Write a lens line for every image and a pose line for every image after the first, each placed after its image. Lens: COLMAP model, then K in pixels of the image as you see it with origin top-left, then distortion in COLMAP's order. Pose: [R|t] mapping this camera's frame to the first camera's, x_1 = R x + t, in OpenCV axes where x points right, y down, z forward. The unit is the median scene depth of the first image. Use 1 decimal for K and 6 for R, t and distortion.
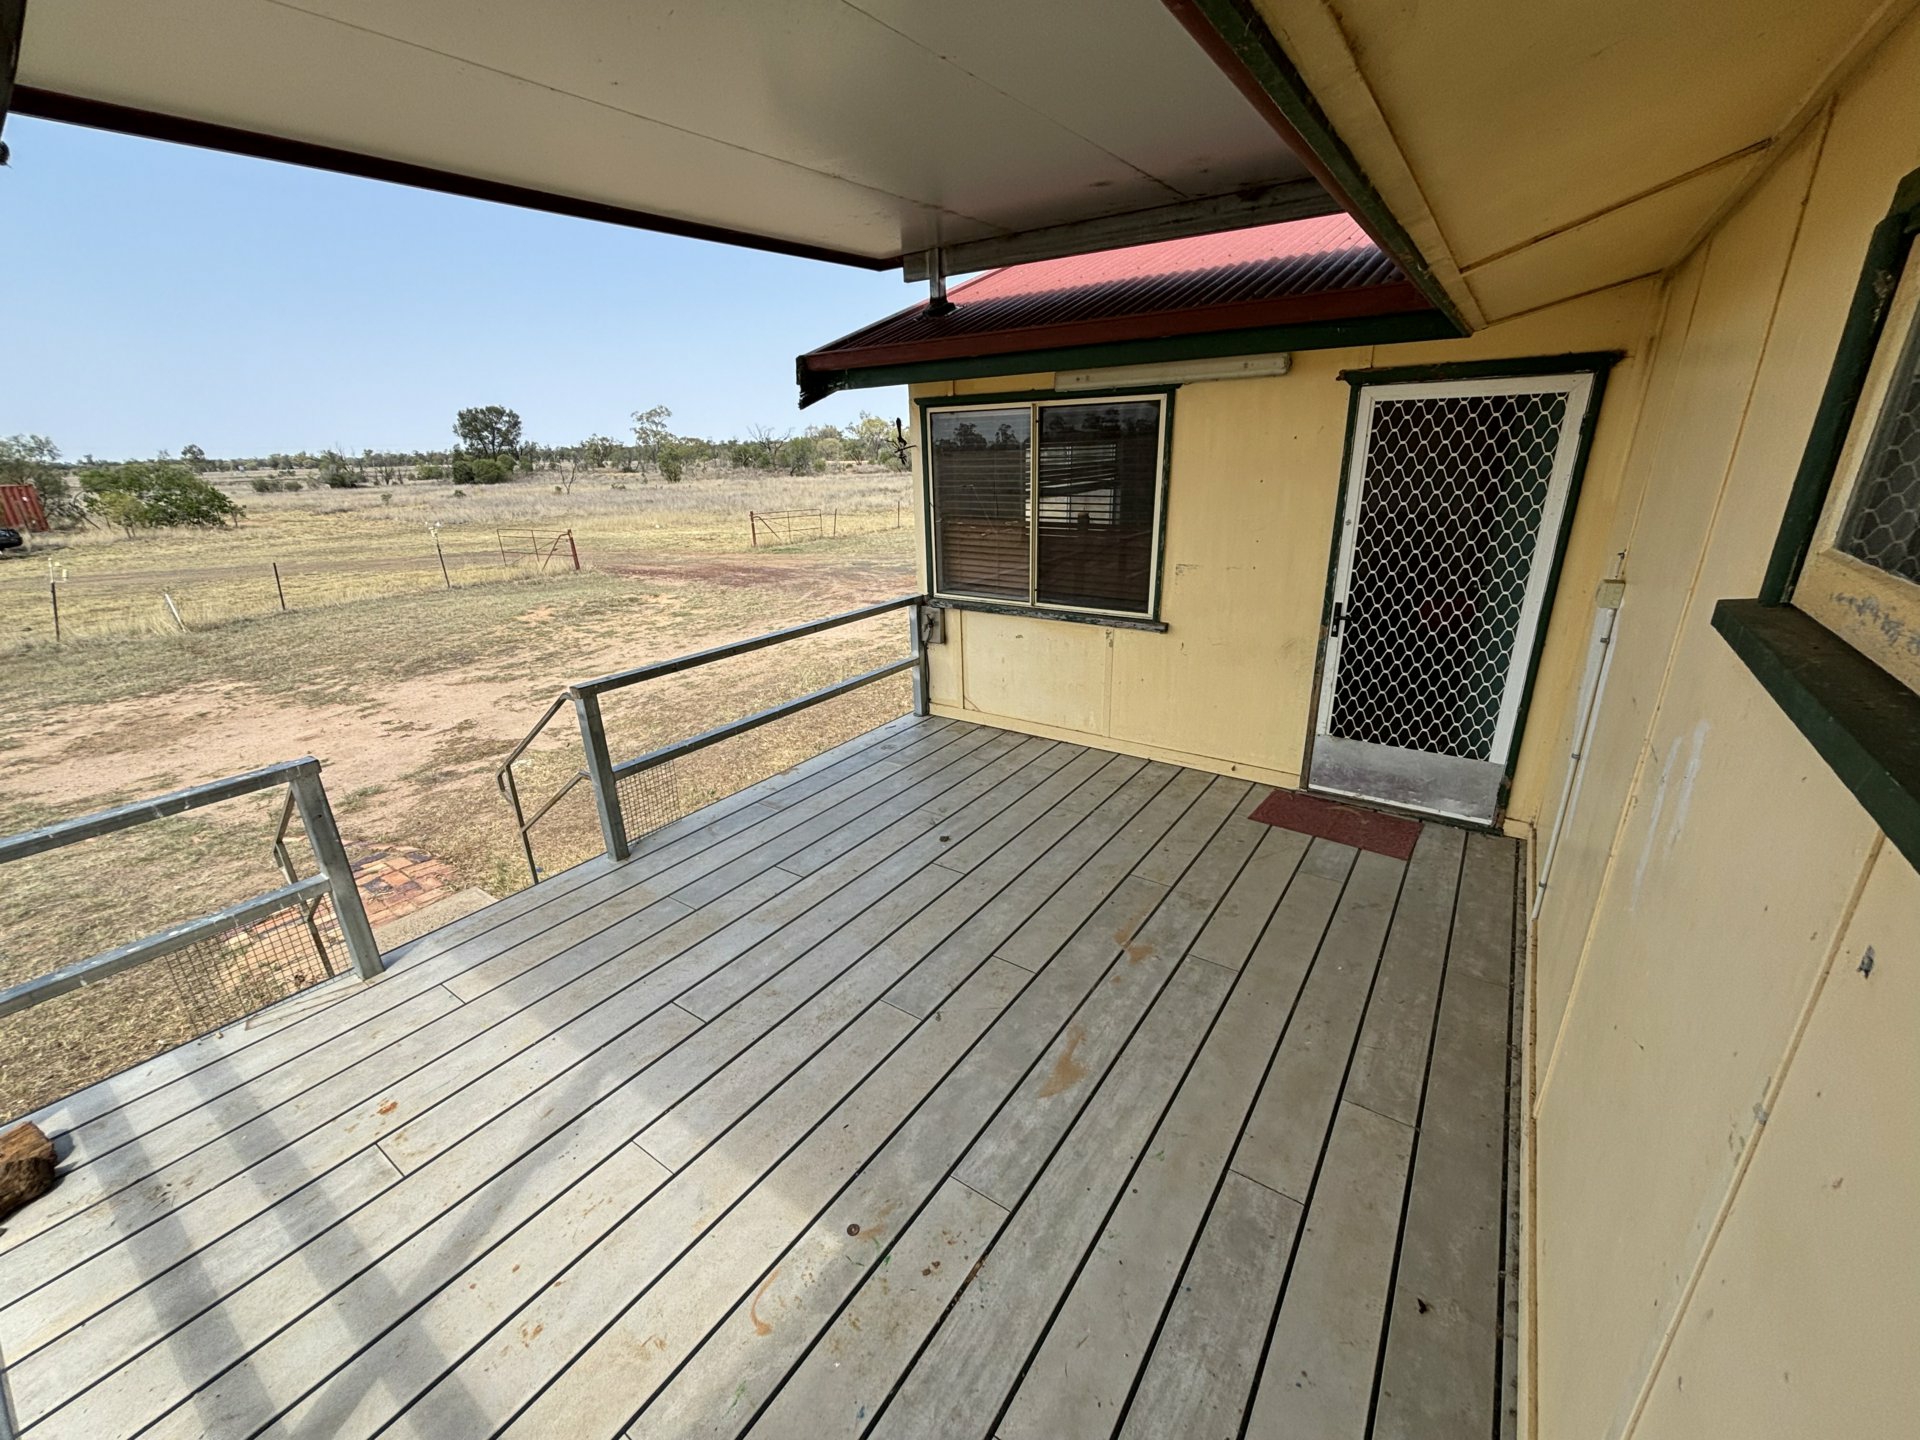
lens RADIAL K [[771.5, 0, 963.3], [0, 771.5, 717.4], [0, 0, 1]] dist [0.002377, 0.000452]
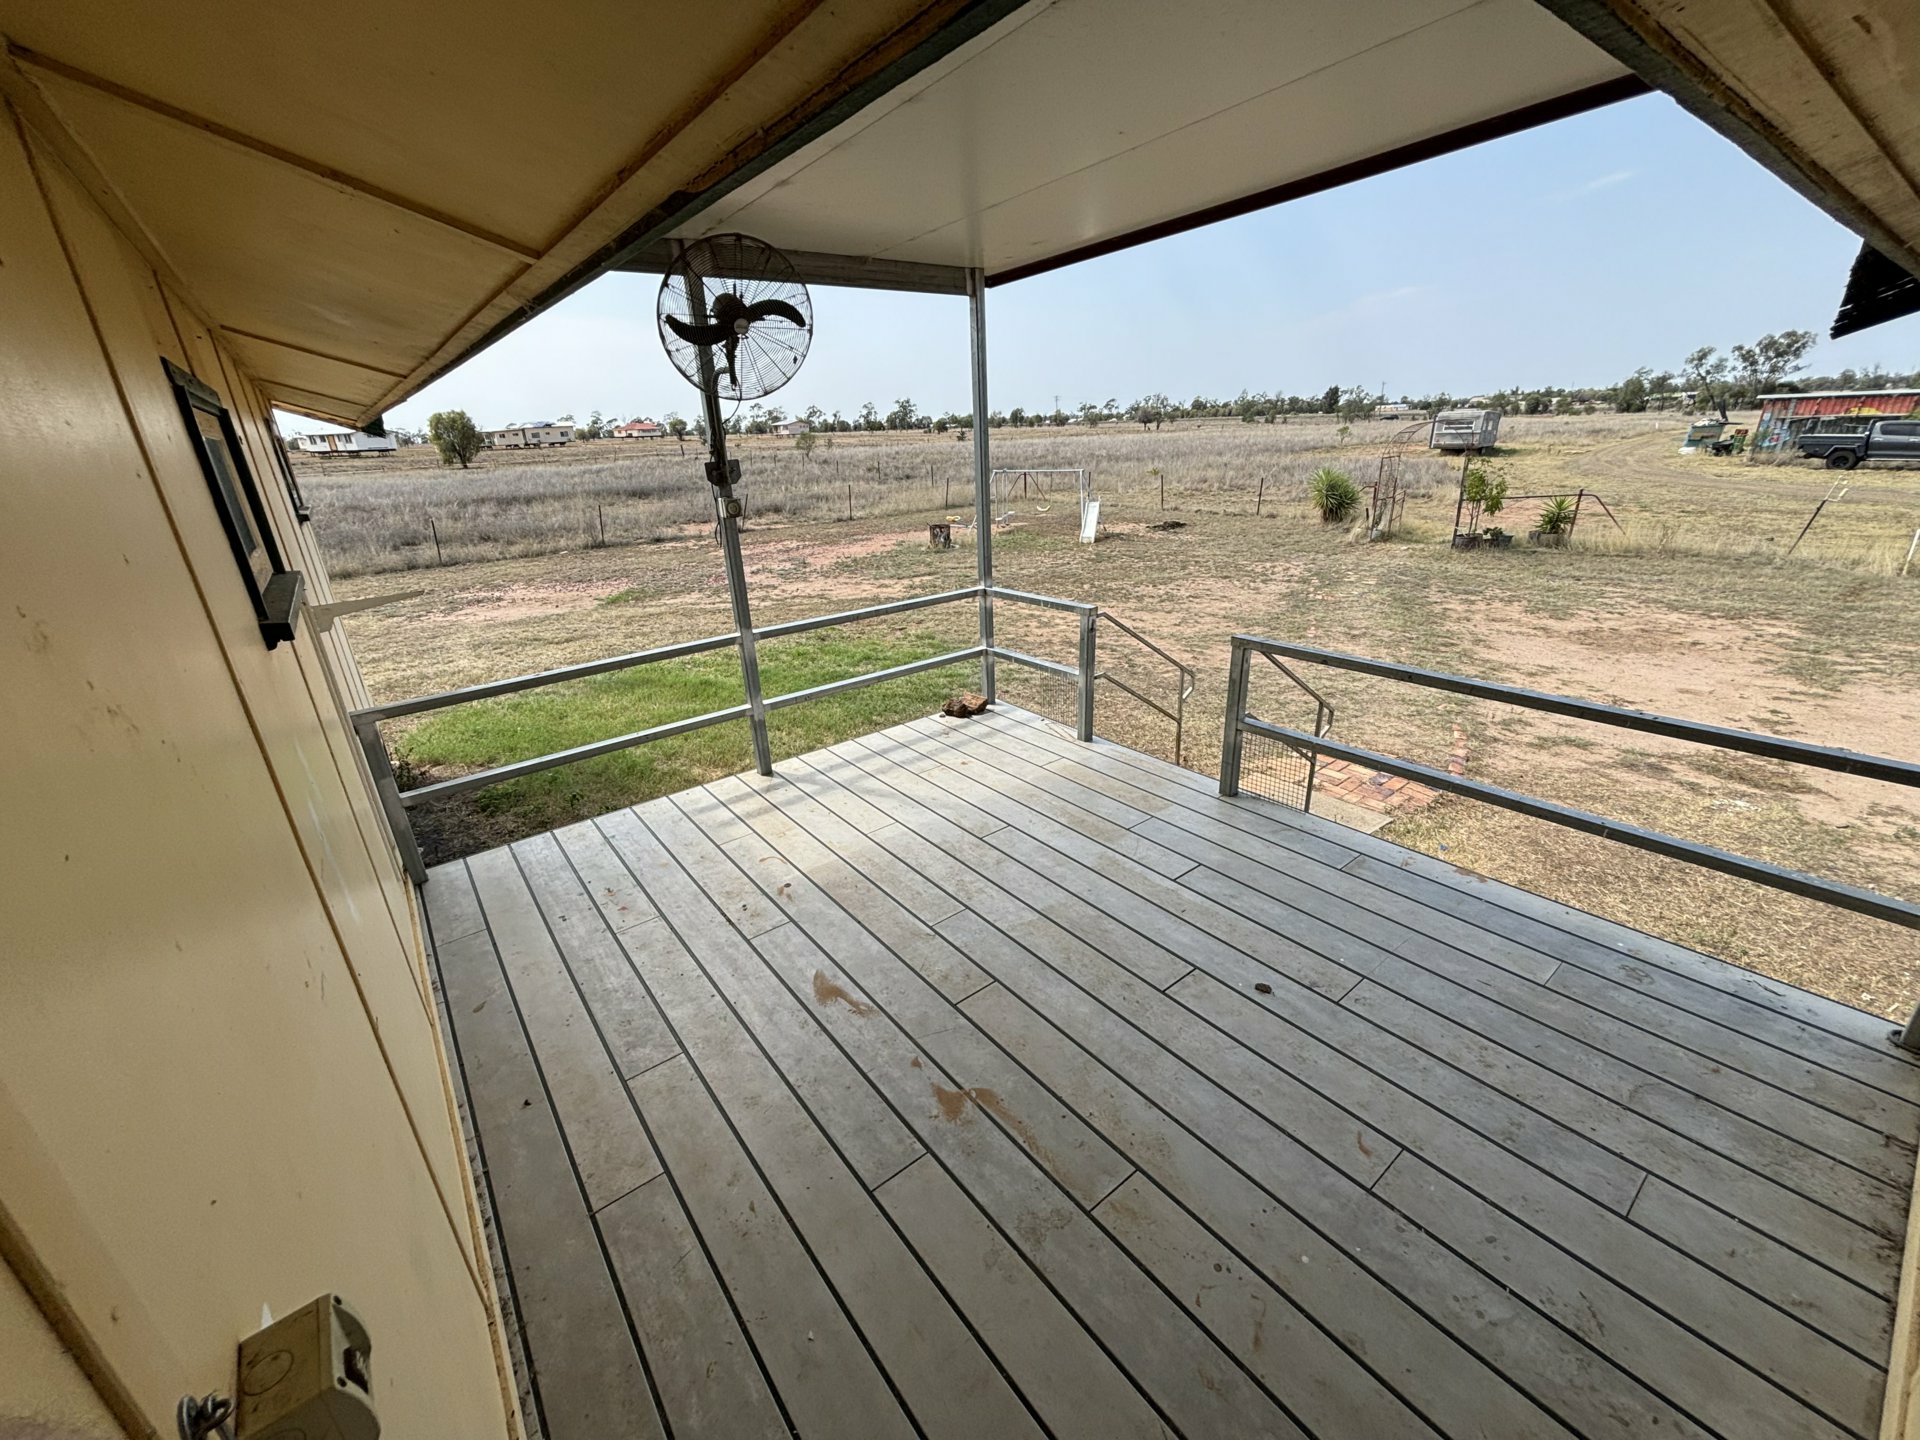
lens RADIAL K [[771.5, 0, 956.7], [0, 771.5, 716.3], [0, 0, 1]] dist [0.002377, 0.000452]
pose [[-0.295881, 0.376217, -0.878018, 0.619765], [-0.270445, 0.848572, 0.454737, -0.319908], [0.916141, 0.372004, -0.149330, 0.773012]]
